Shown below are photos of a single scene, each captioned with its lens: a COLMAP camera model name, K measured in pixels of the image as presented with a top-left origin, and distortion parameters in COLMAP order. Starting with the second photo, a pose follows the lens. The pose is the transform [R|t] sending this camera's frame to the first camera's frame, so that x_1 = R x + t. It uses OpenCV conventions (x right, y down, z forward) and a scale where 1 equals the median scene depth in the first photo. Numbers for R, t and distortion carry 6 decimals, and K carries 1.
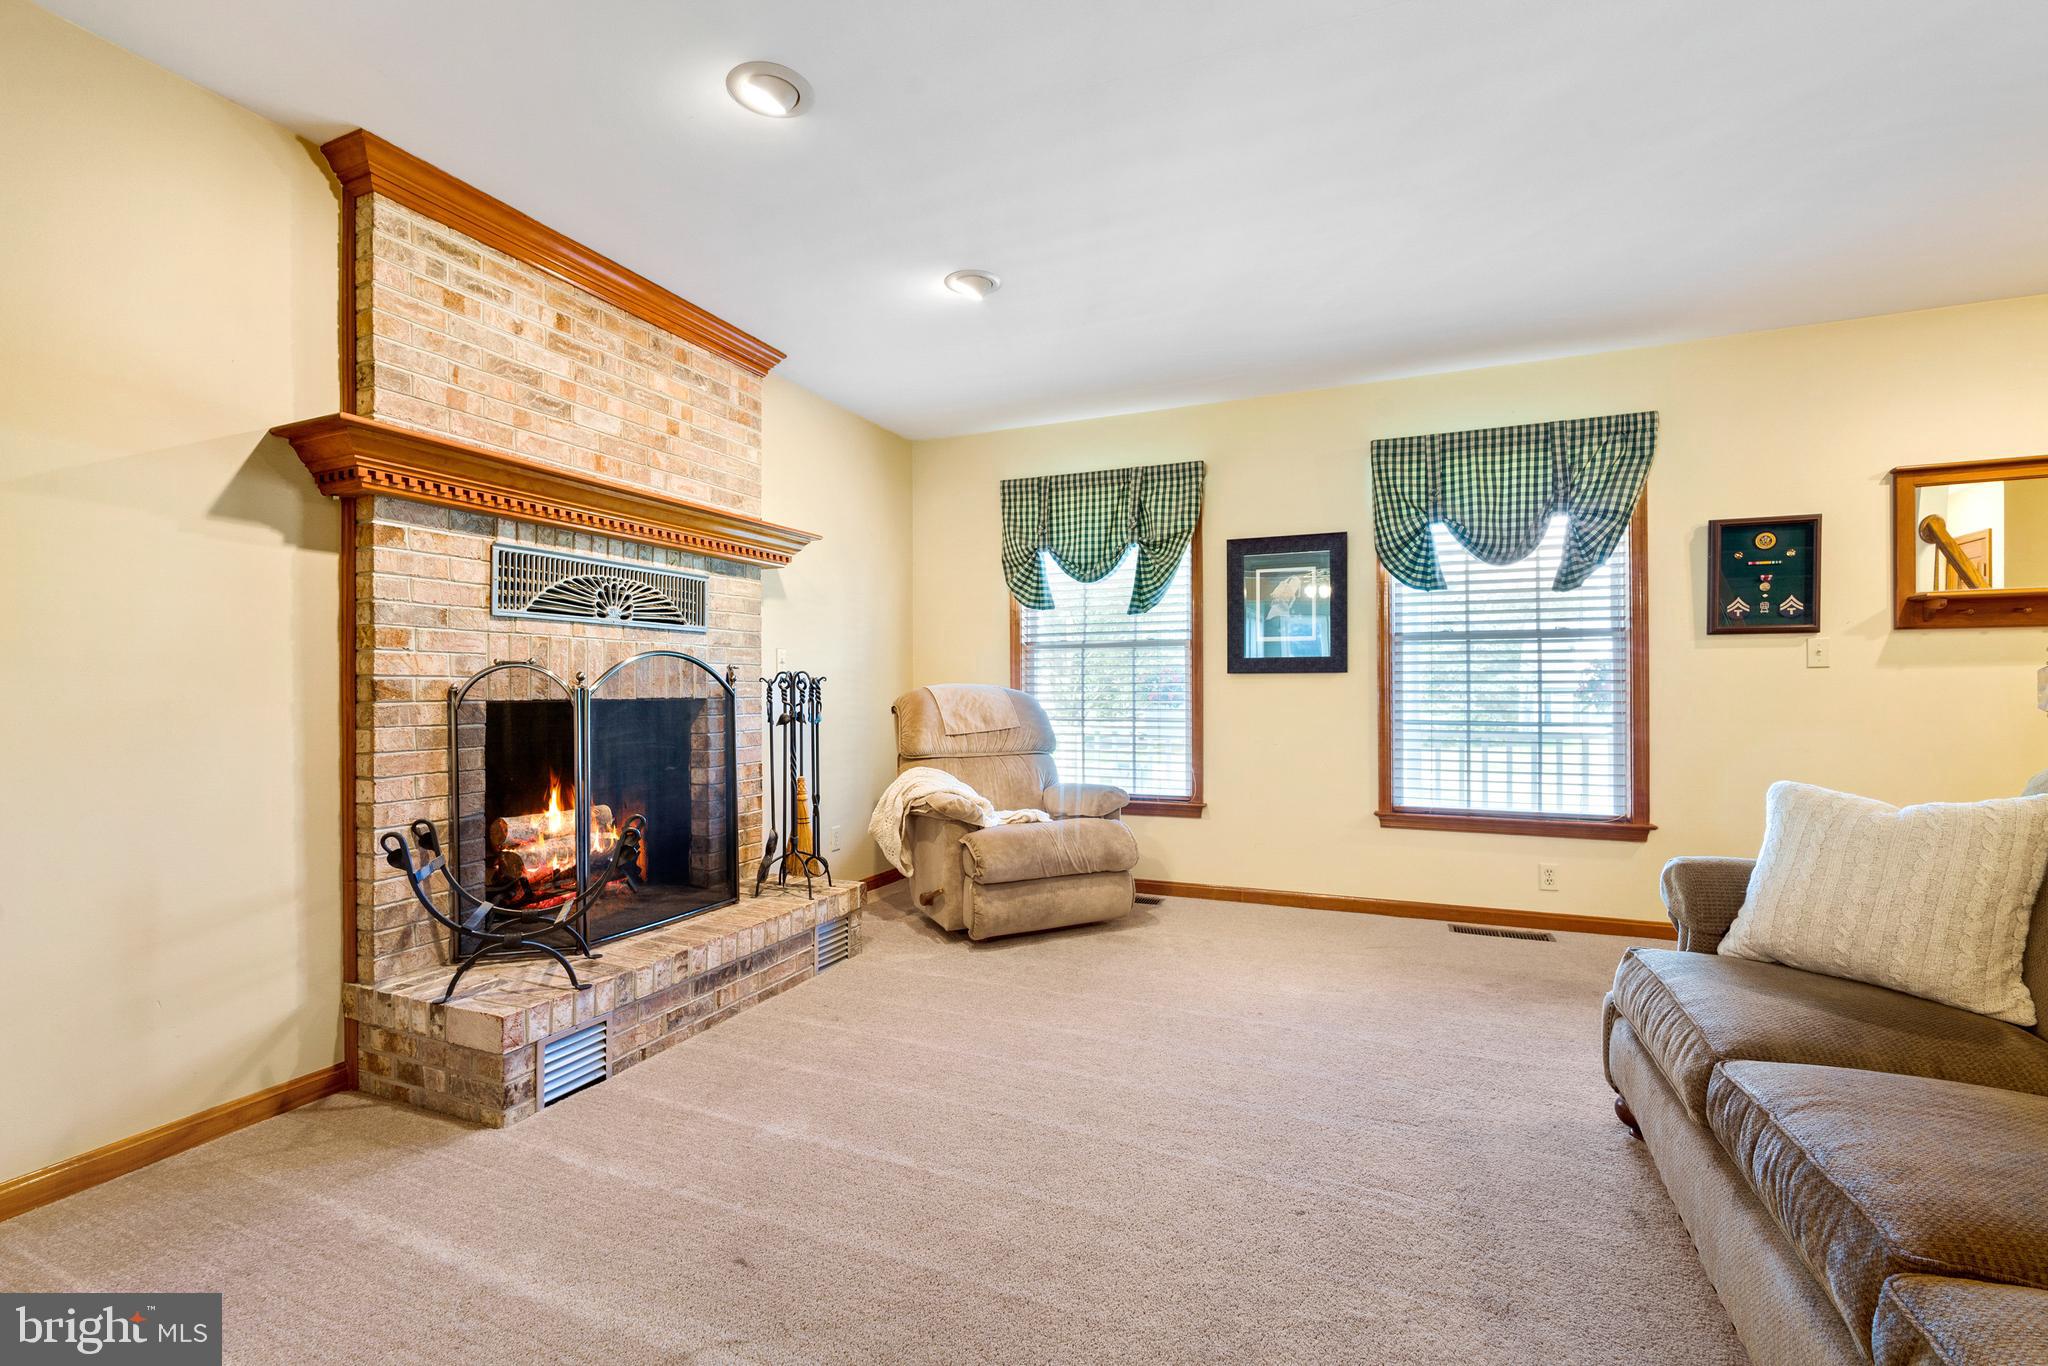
lens RADIAL K [[881.3, 0, 1024.0], [0, 881.3, 683.0], [0, 0, 1]] dist [-0.025868, -0.000102]
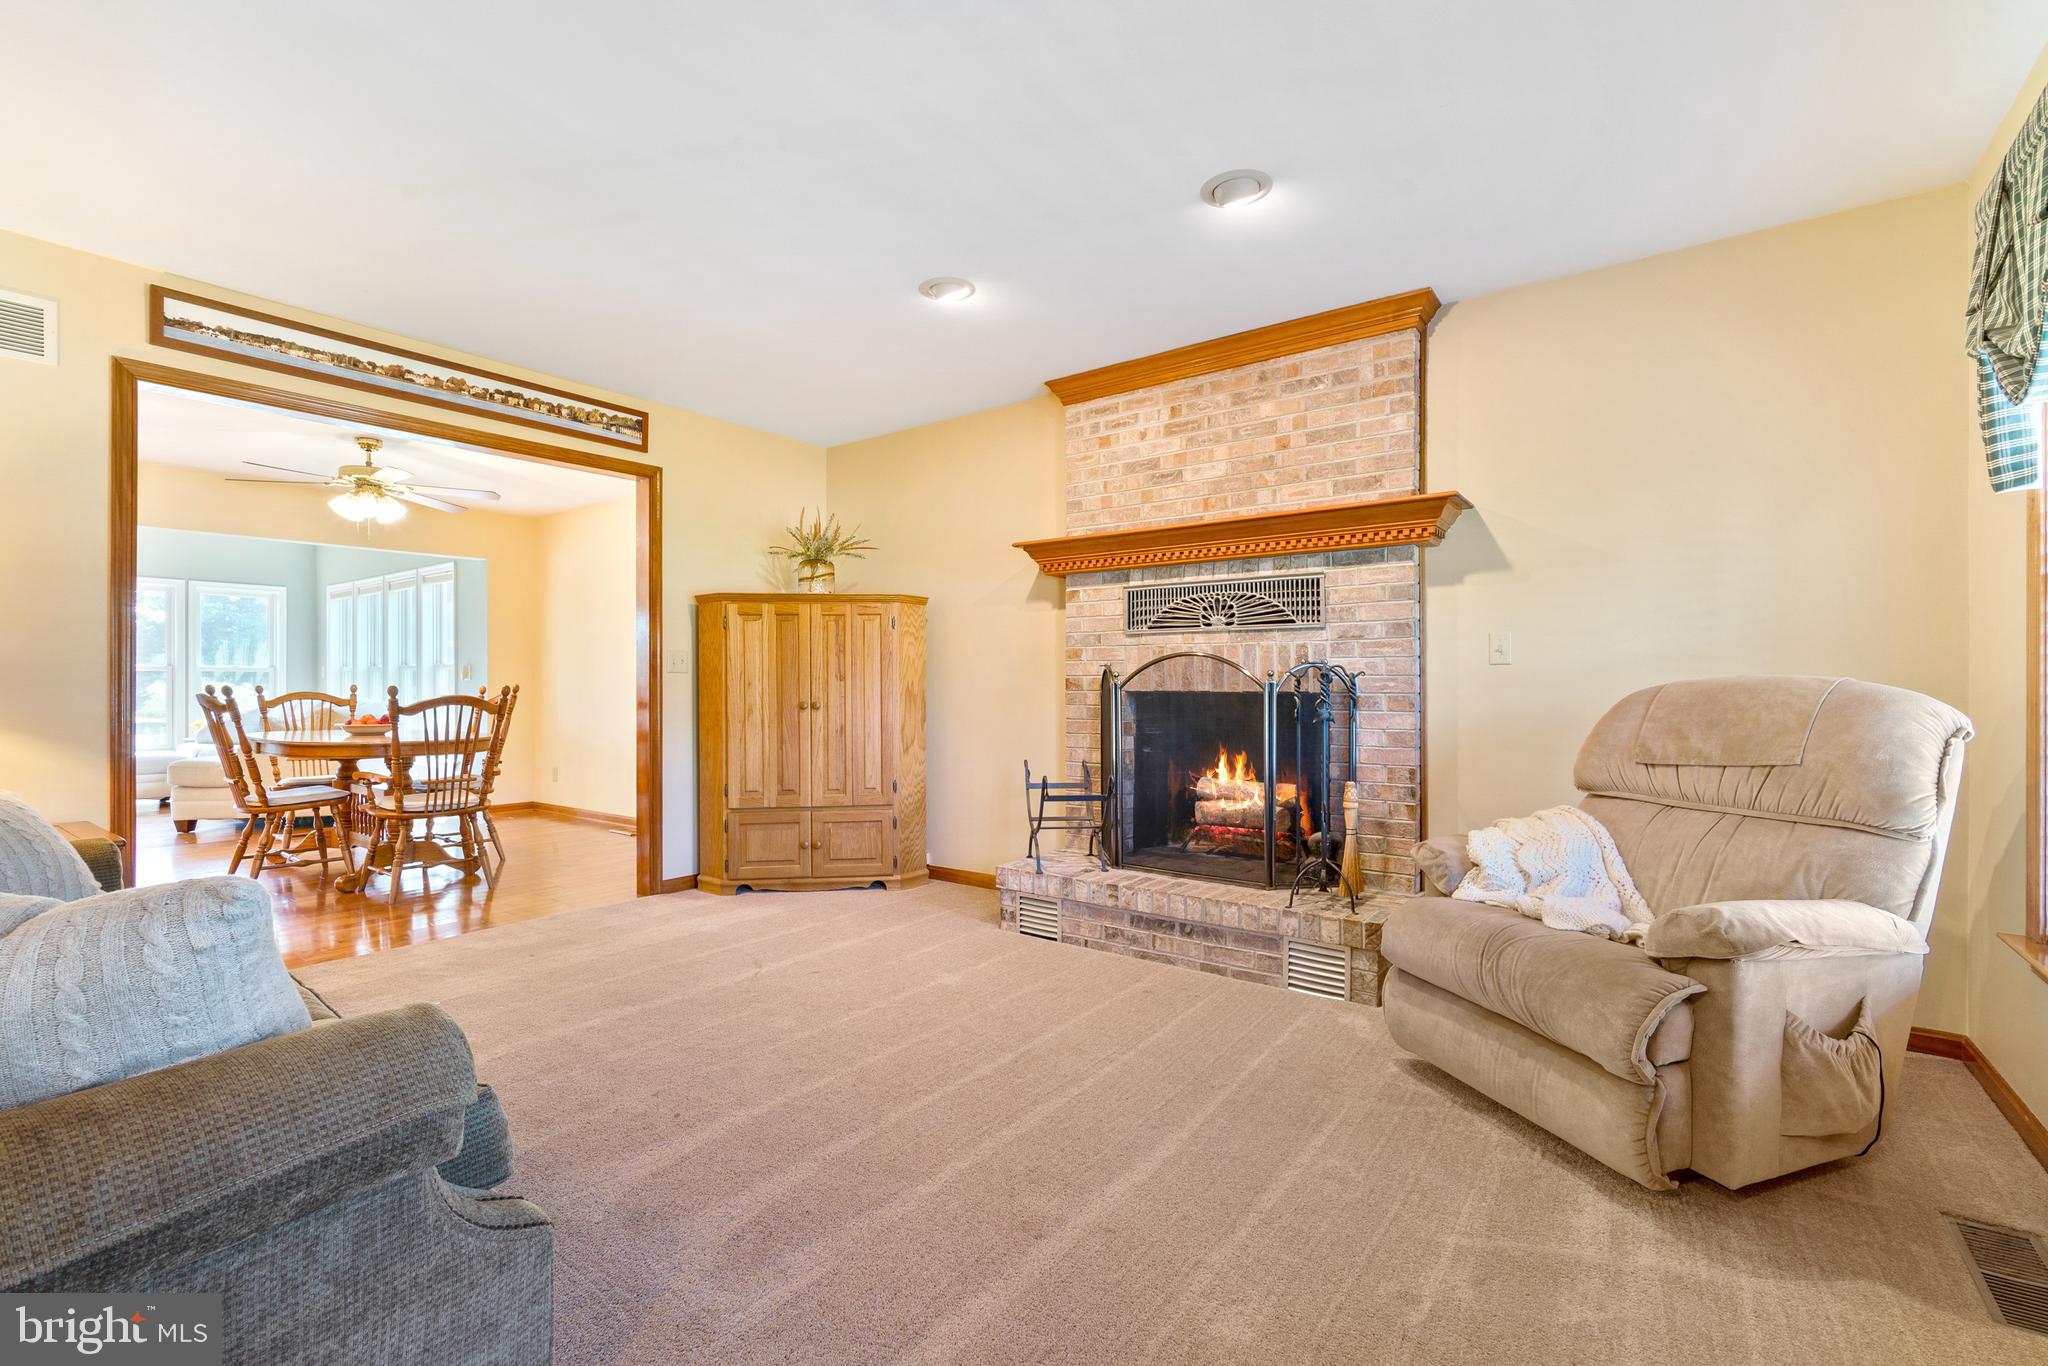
lens RADIAL K [[881.3, 0, 1024.0], [0, 881.3, 683.0], [0, 0, 1]] dist [-0.025868, -0.000102]
pose [[-0.234892, -0.000321, -0.972021, 0.679775], [0.006007, 0.999980, -0.001782, 0.005951], [0.972003, -0.006257, -0.234886, 0.874812]]
